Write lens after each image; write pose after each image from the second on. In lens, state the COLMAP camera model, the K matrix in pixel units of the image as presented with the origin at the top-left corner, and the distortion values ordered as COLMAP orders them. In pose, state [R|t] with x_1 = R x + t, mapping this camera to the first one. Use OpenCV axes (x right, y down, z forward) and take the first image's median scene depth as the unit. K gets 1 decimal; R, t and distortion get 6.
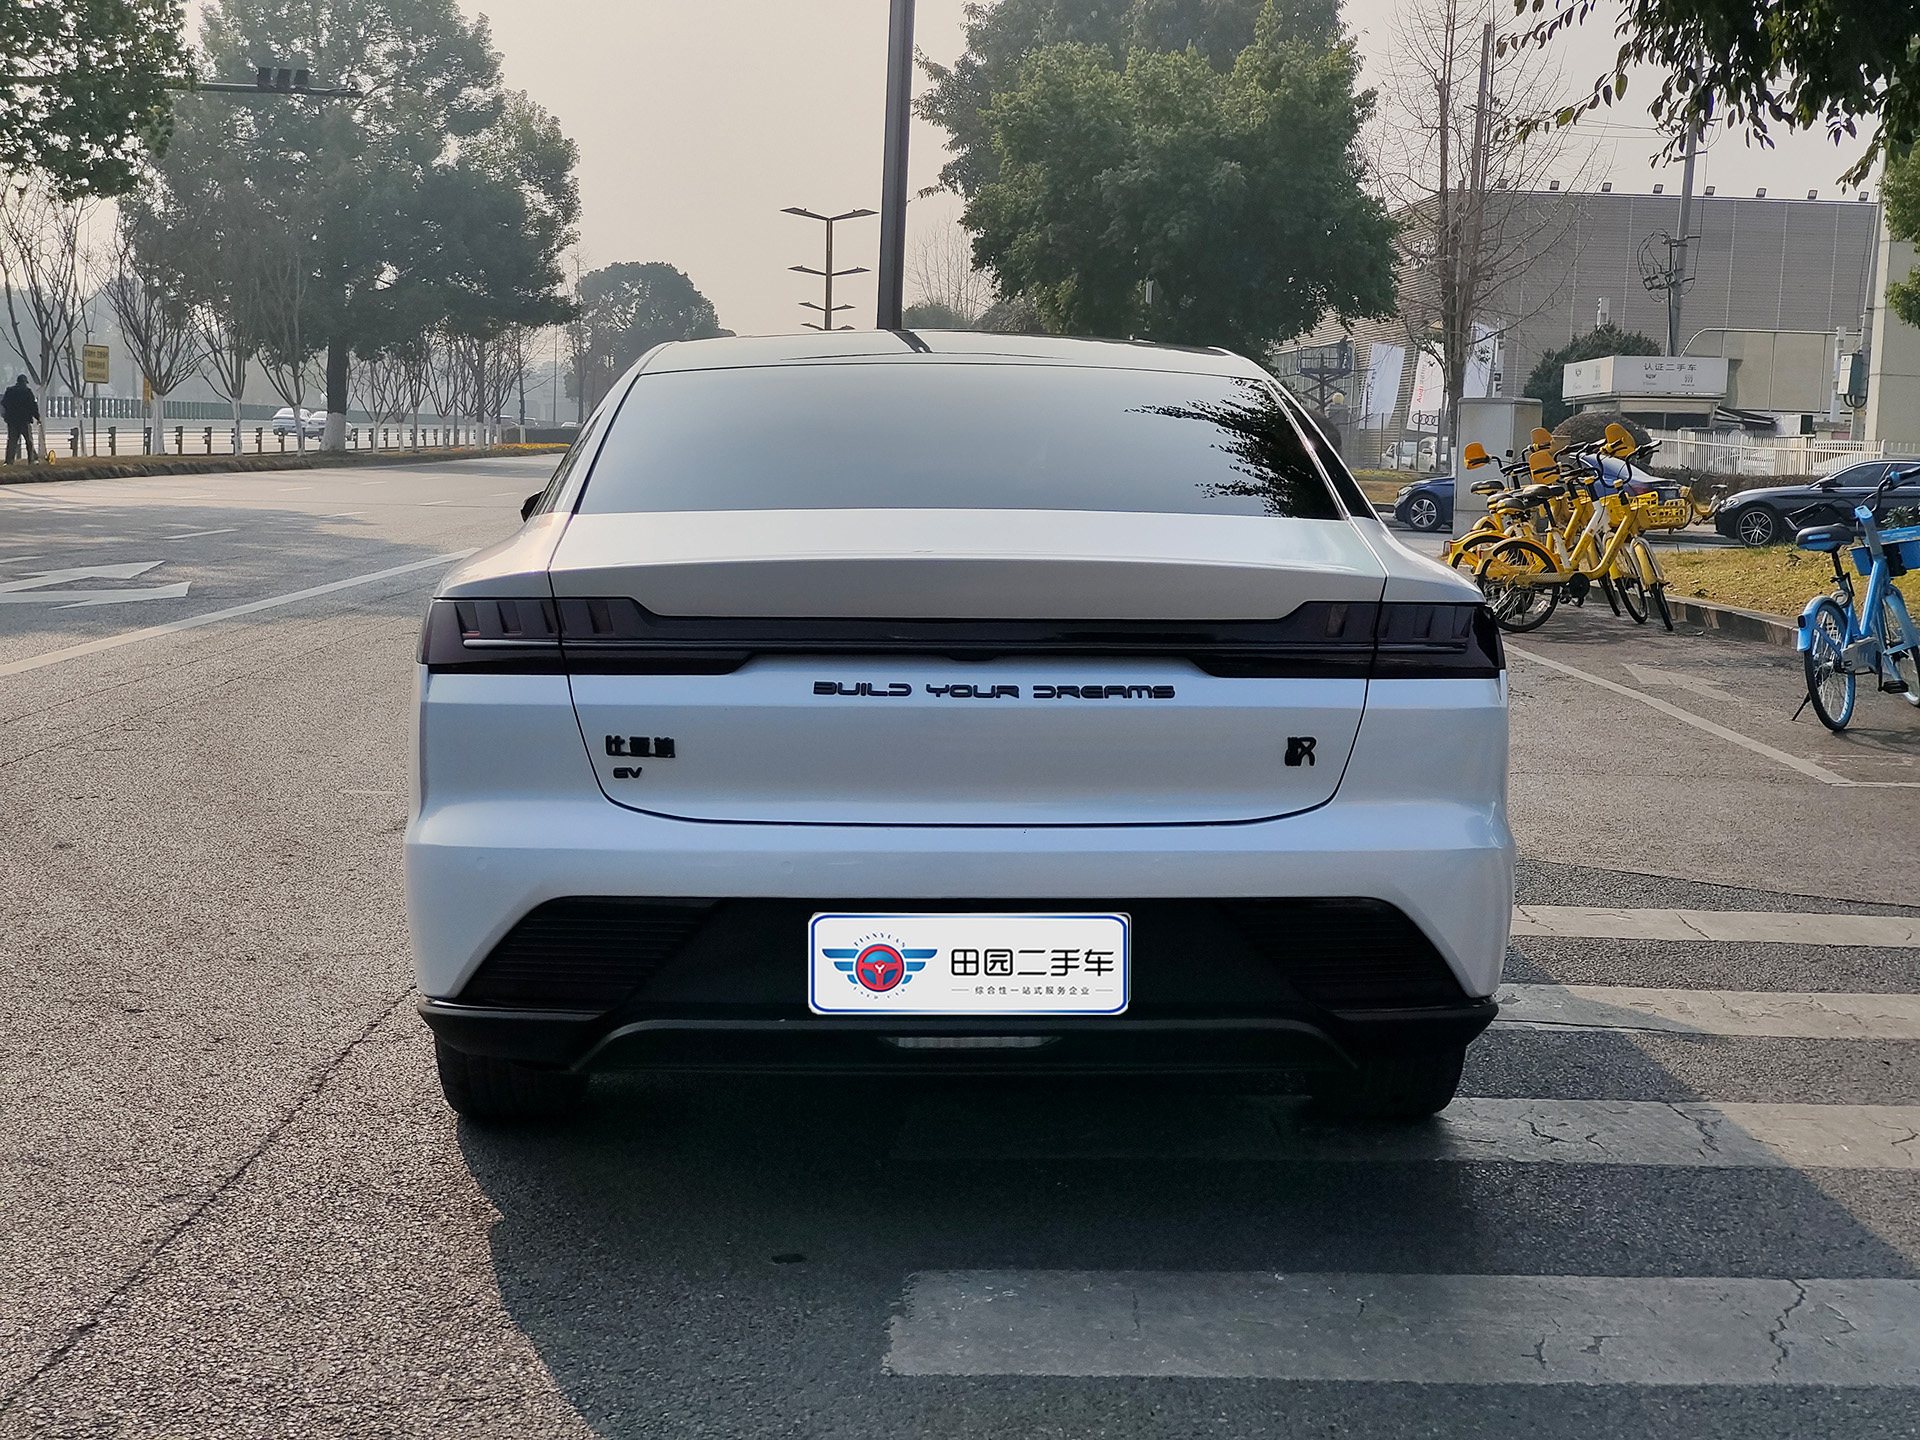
lens RADIAL K [[2715.0, 0, 960.0], [0, 2715.0, 720.0], [0, 0, 1]] dist [0.122933, -0.028453]
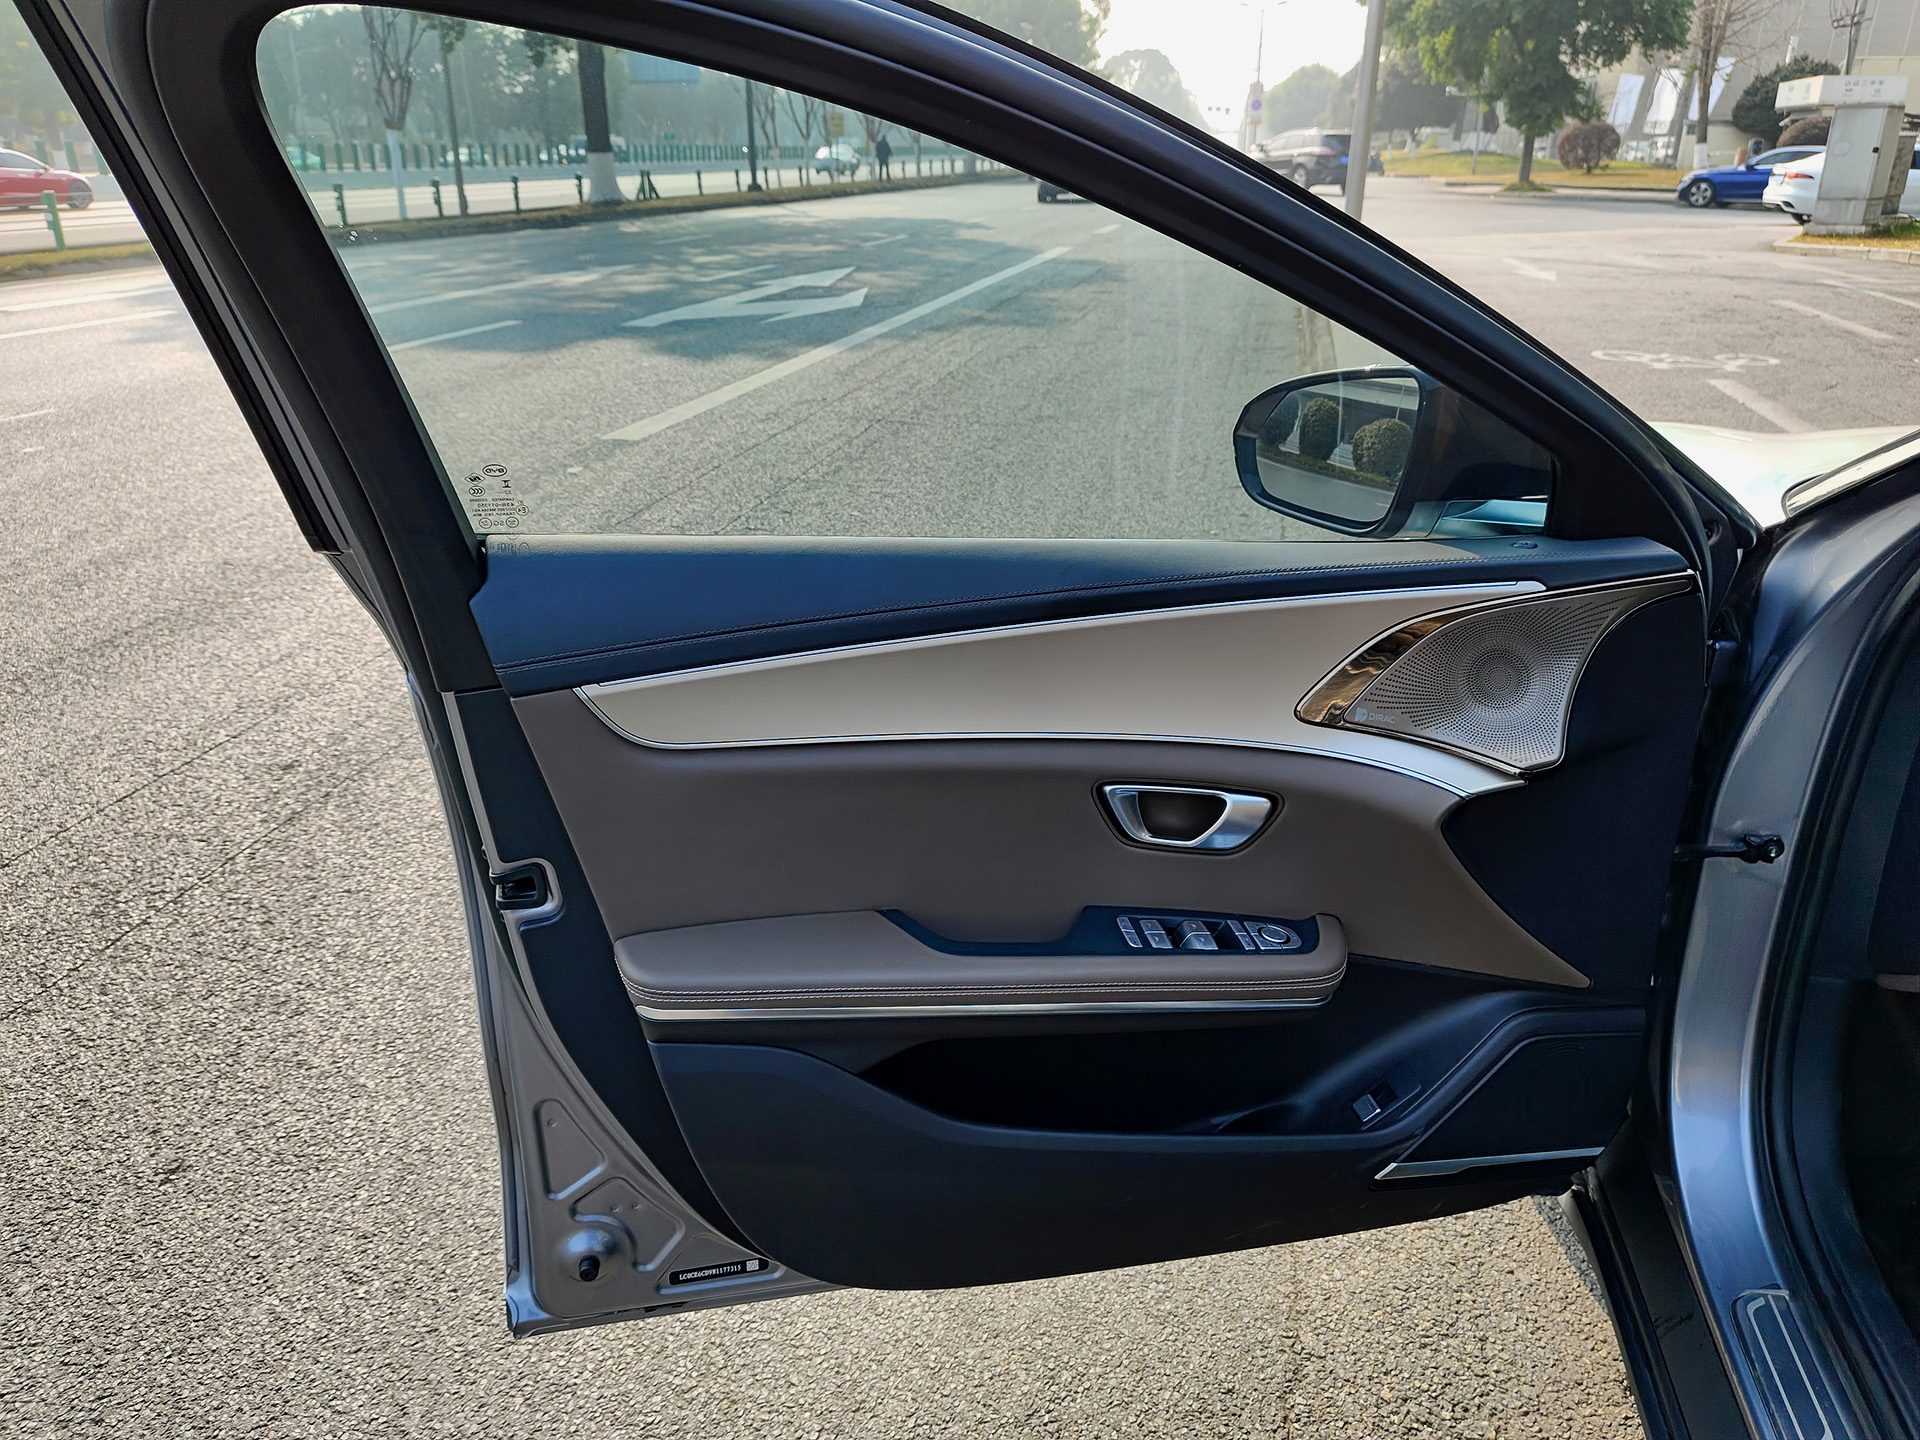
lens RADIAL K [[1353.8, 0, 960.0], [0, 1353.8, 720.0], [0, 0, 1]] dist [0.073336, -0.077735]
pose [[0.972875, 0.058864, -0.223716, -0.077042], [0.006898, 0.959272, 0.282401, -0.041291], [0.231228, -0.276284, 0.932846, 0.351317]]
